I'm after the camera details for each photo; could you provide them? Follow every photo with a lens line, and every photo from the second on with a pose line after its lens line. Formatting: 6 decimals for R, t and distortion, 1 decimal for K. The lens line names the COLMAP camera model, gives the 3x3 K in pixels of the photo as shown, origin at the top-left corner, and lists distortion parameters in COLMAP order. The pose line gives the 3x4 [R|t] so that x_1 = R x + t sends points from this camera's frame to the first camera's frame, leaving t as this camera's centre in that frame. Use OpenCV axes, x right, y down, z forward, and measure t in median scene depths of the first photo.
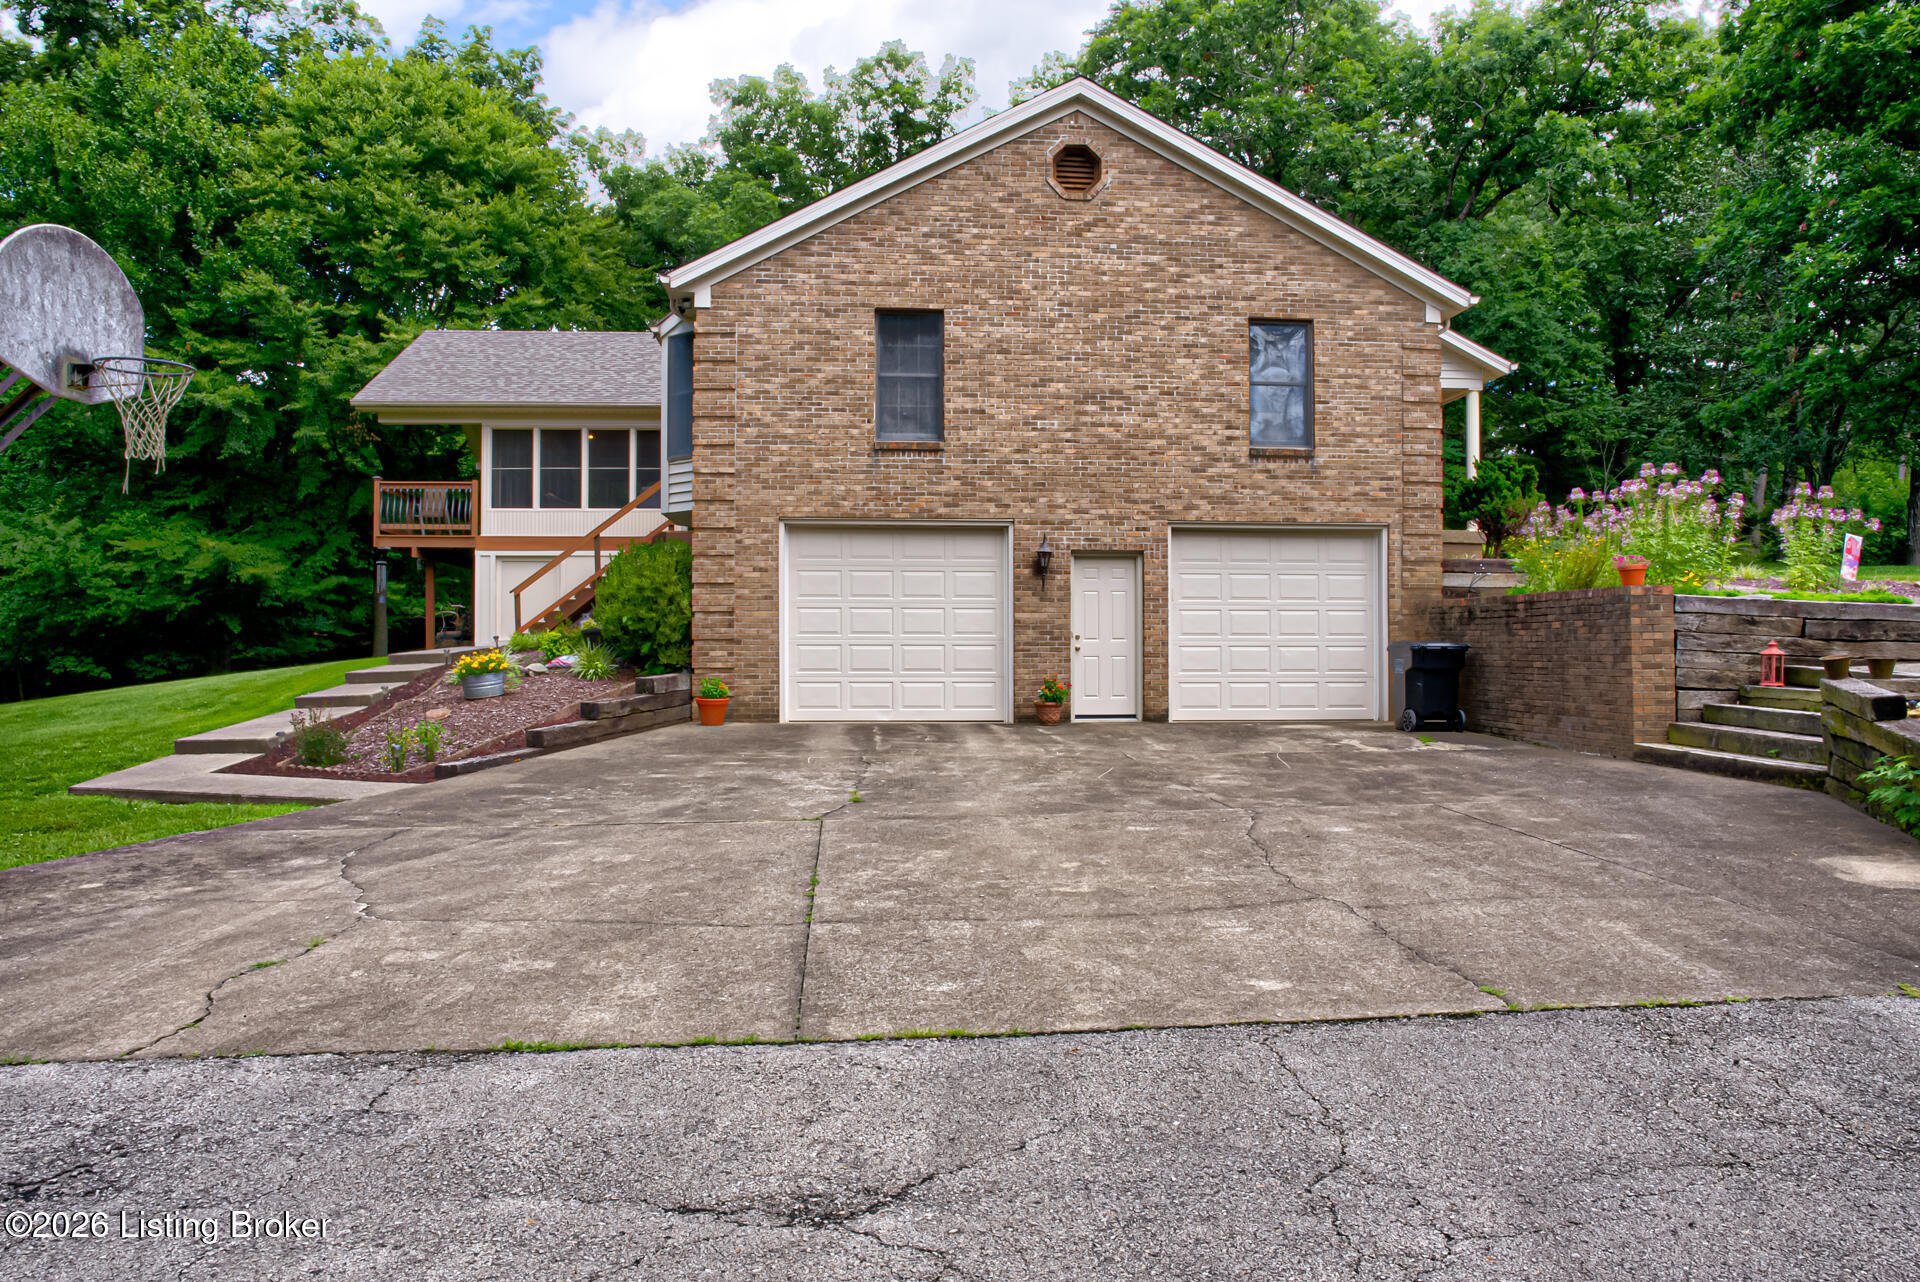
lens RADIAL K [[1406.2, 0, 960.0], [0, 1406.2, 641.0], [0, 0, 1]] dist [-0.103409, 0.086823]
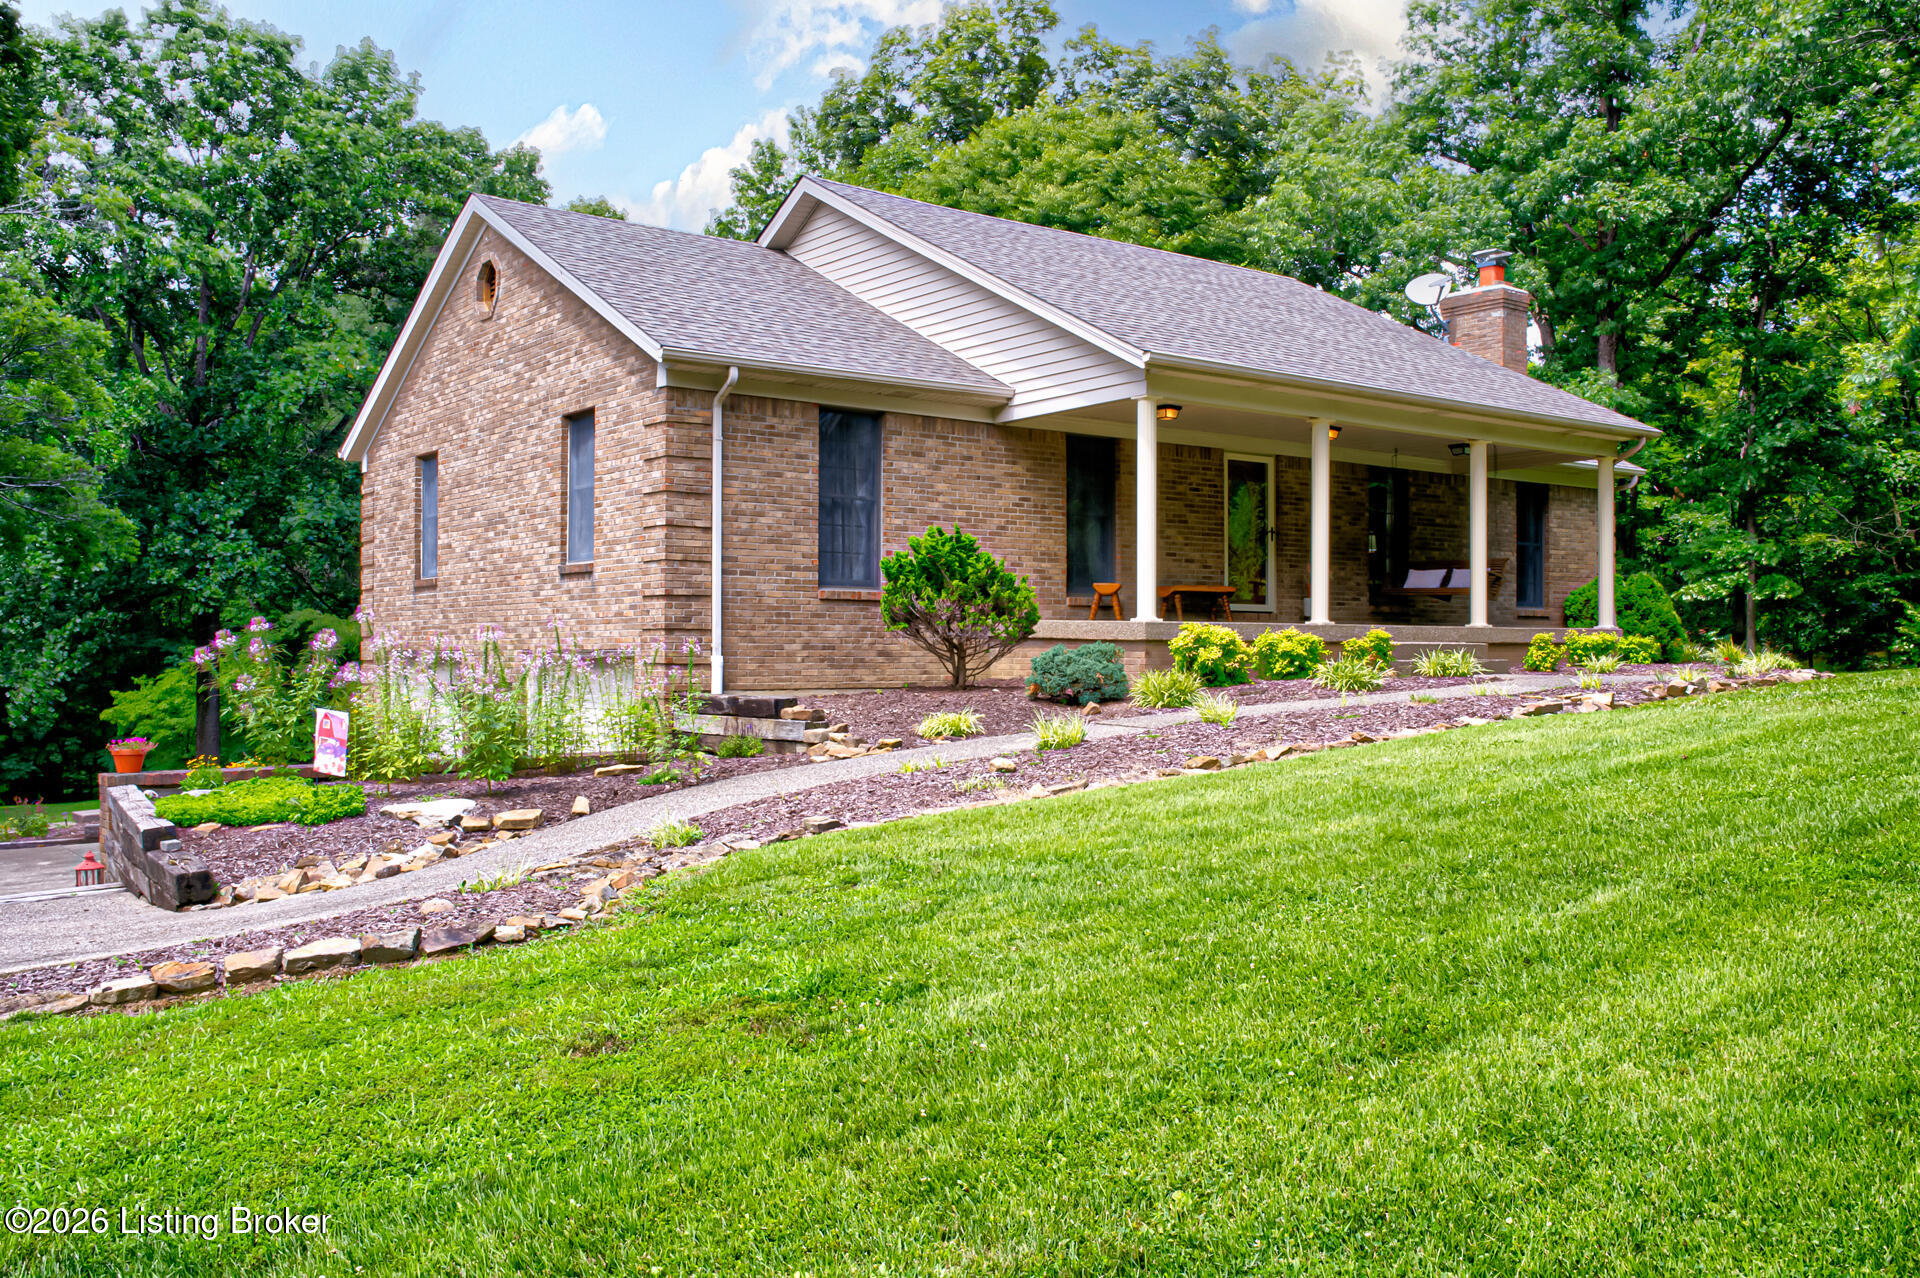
lens RADIAL K [[1666.1, 0, 960.0], [0, 1666.1, 639.0], [0, 0, 1]] dist [-0.002678, -0.088486]
pose [[0.532234, -0.008018, -0.846559, 1.236137], [0.009526, 0.999949, -0.003482, -0.086719], [0.846544, -0.006211, 0.532283, 0.659378]]
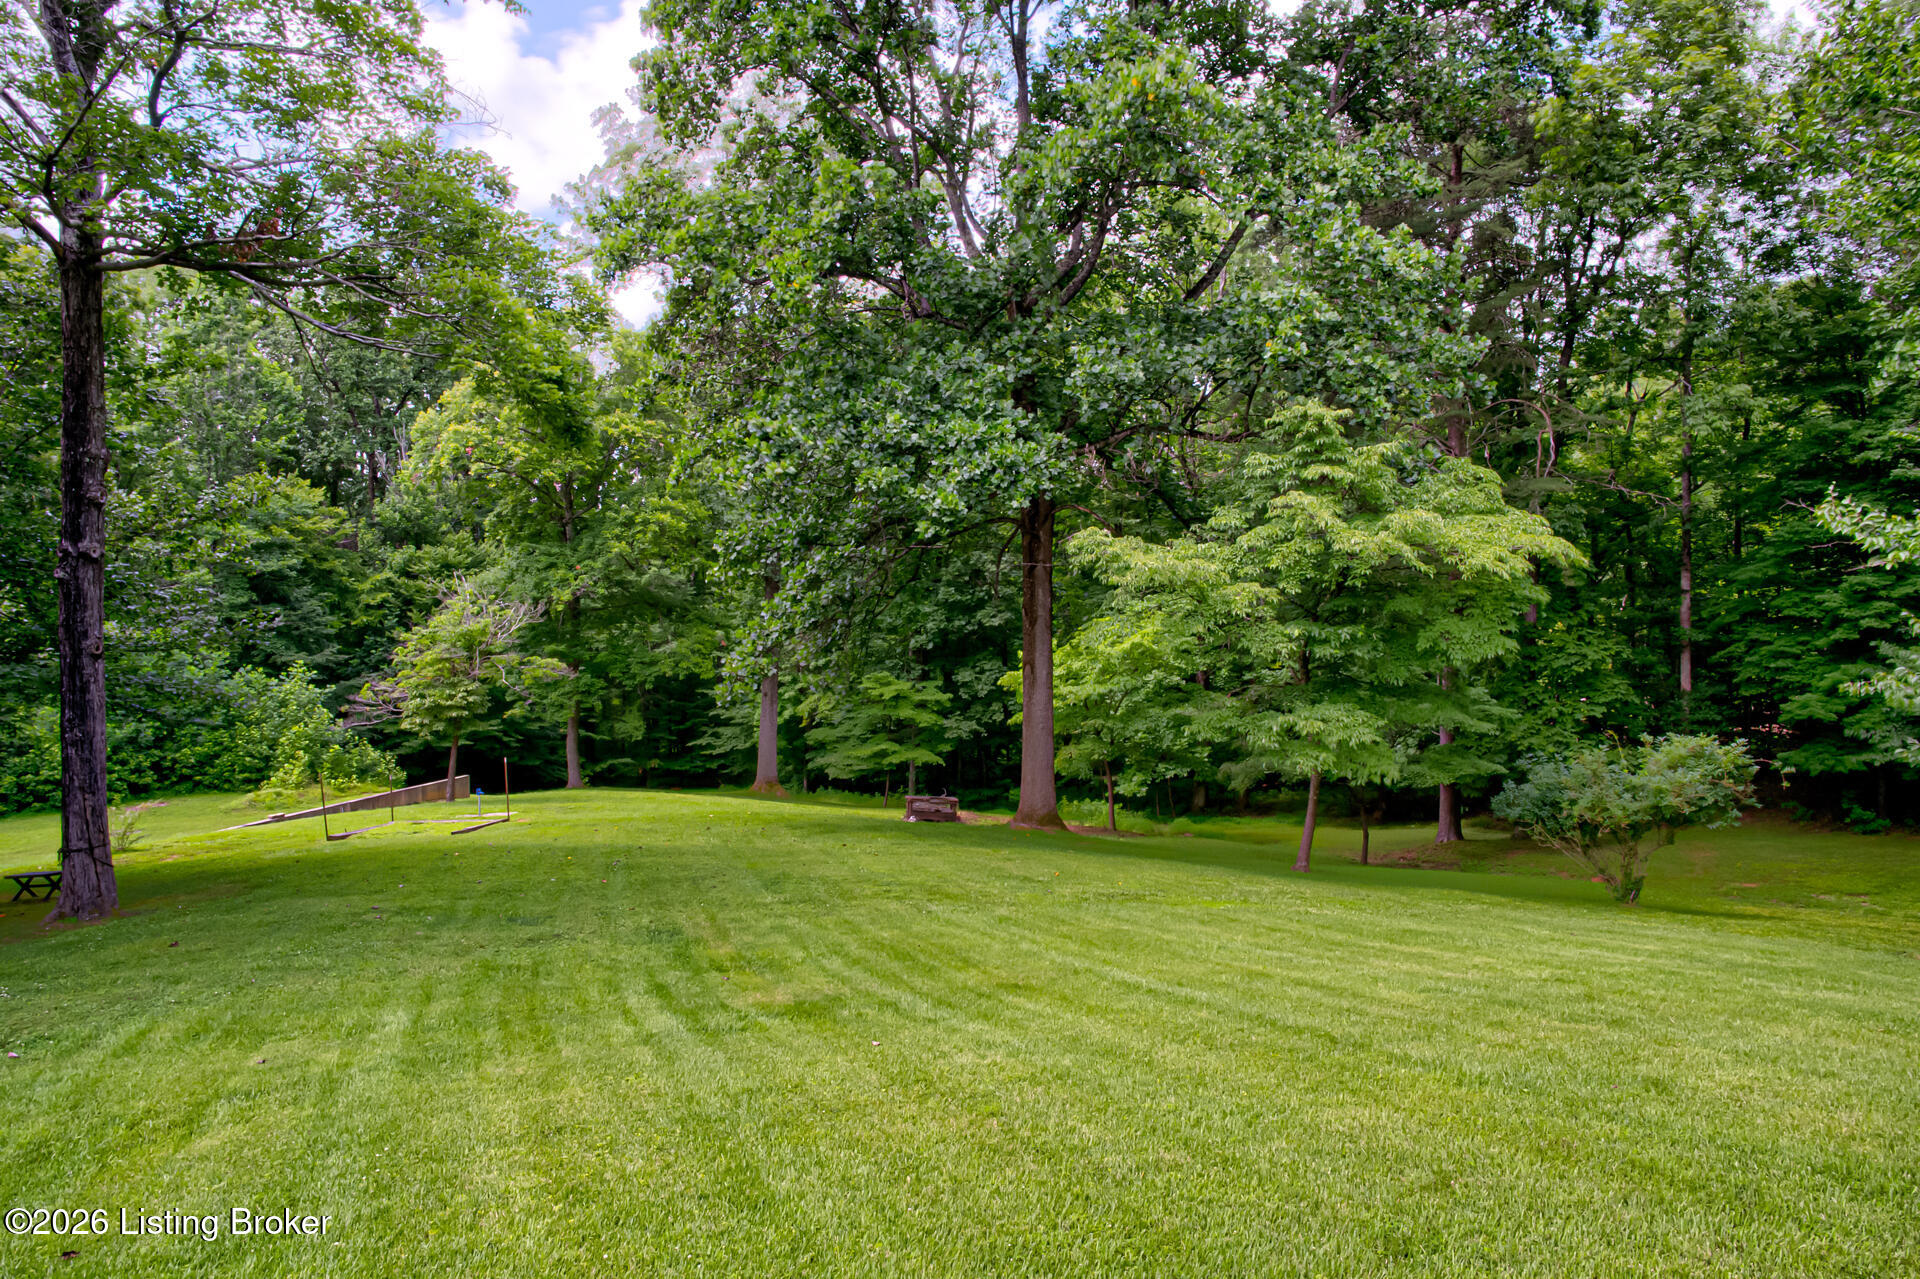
lens RADIAL K [[1310.2, 0, 960.0], [0, 1310.2, 639.5], [0, 0, 1]] dist [-0.063829, 0.073317]
pose [[-0.110543, 0.021759, -0.993633, -0.431348], [0.005667, 0.999758, 0.021263, -0.073952], [0.993855, -0.003280, -0.110639, 1.231960]]
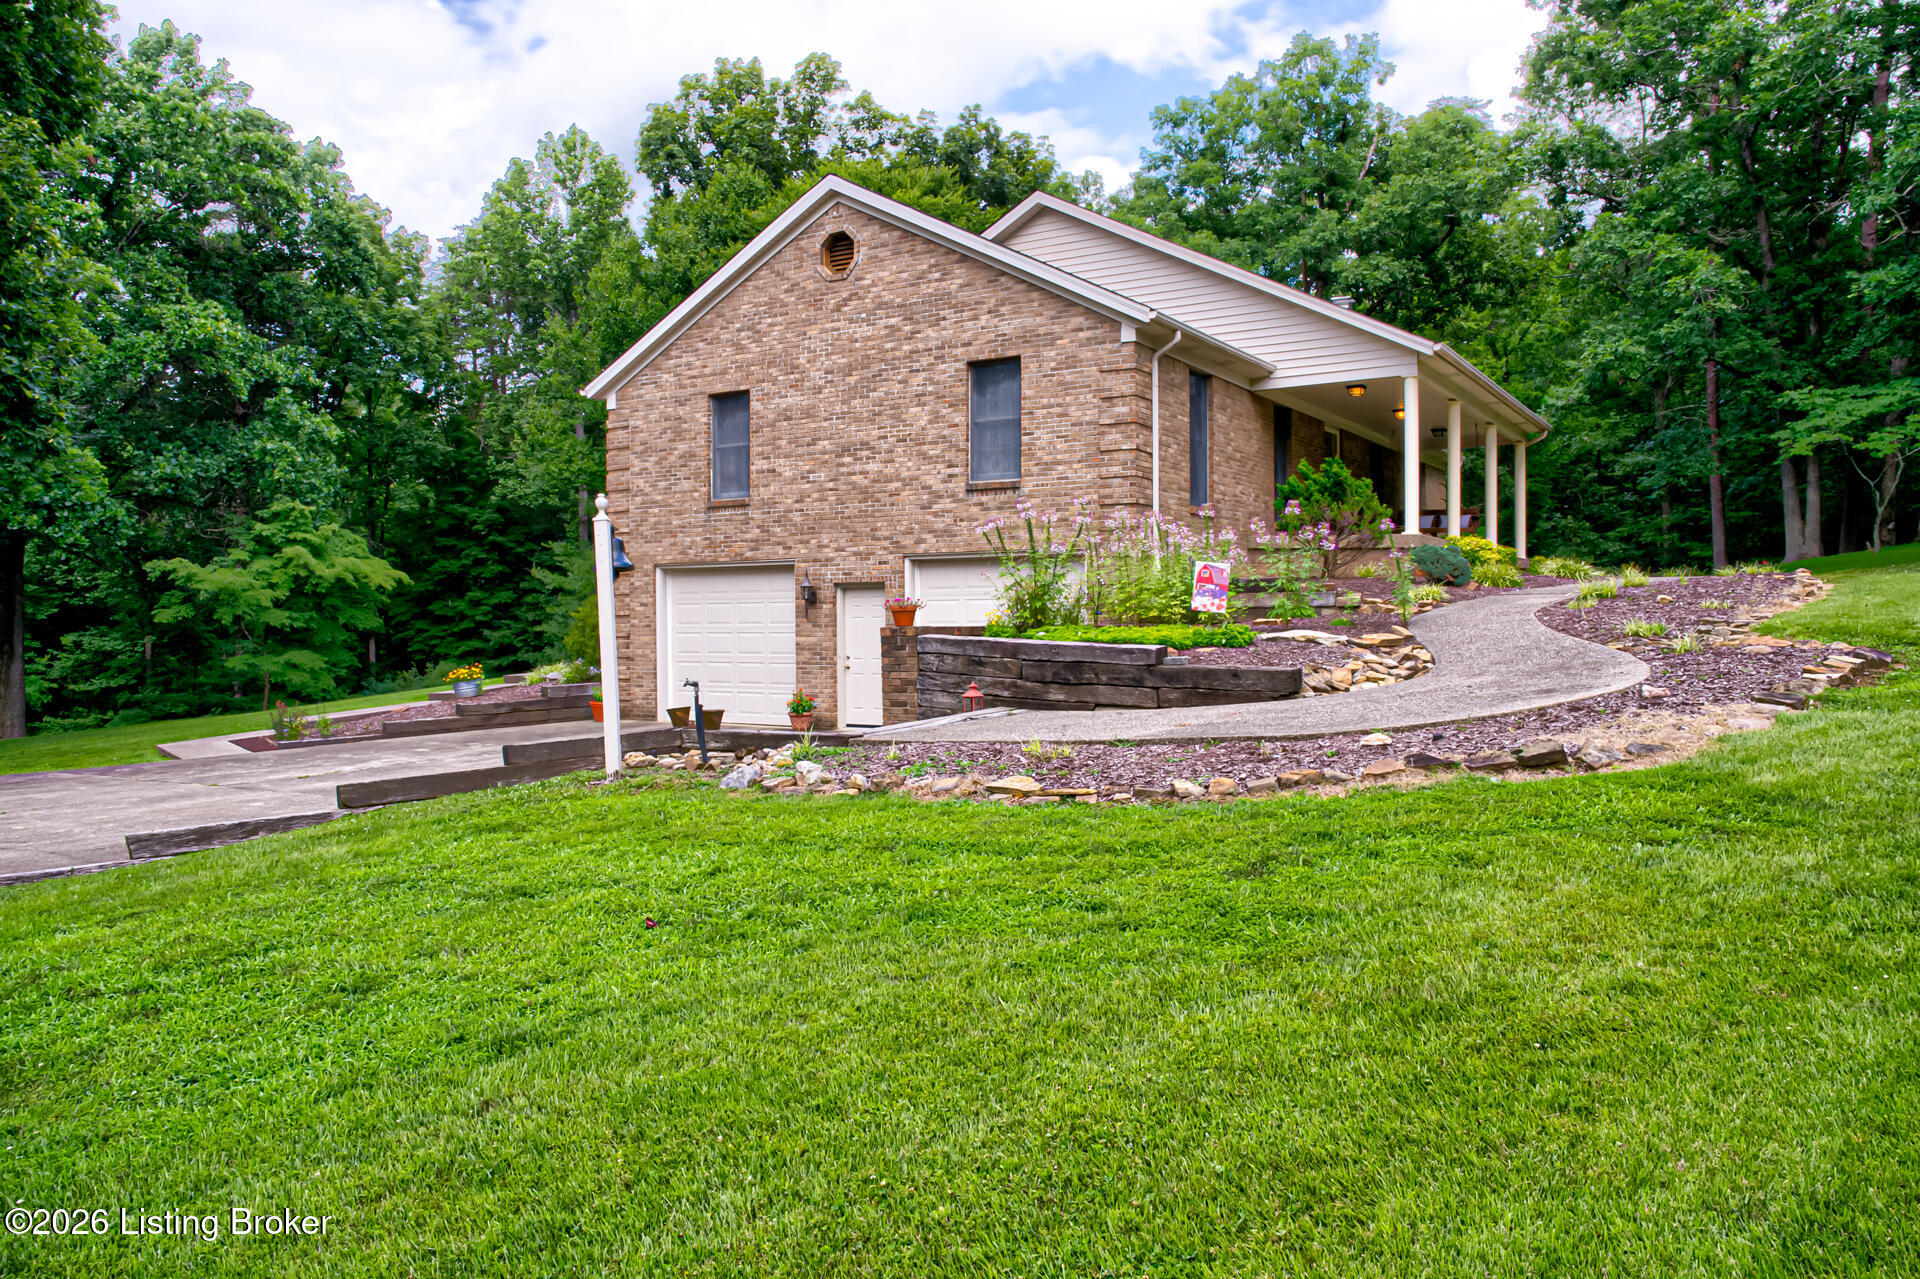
lens RADIAL K [[1406.2, 0, 960.0], [0, 1406.2, 639.5], [0, 0, 1]] dist [-0.103409, 0.086823]
pose [[0.795385, 0.000913, -0.606104, 0.867707], [0.009755, 0.999850, 0.014307, -0.033330], [0.606026, -0.017292, 0.795257, 0.132029]]
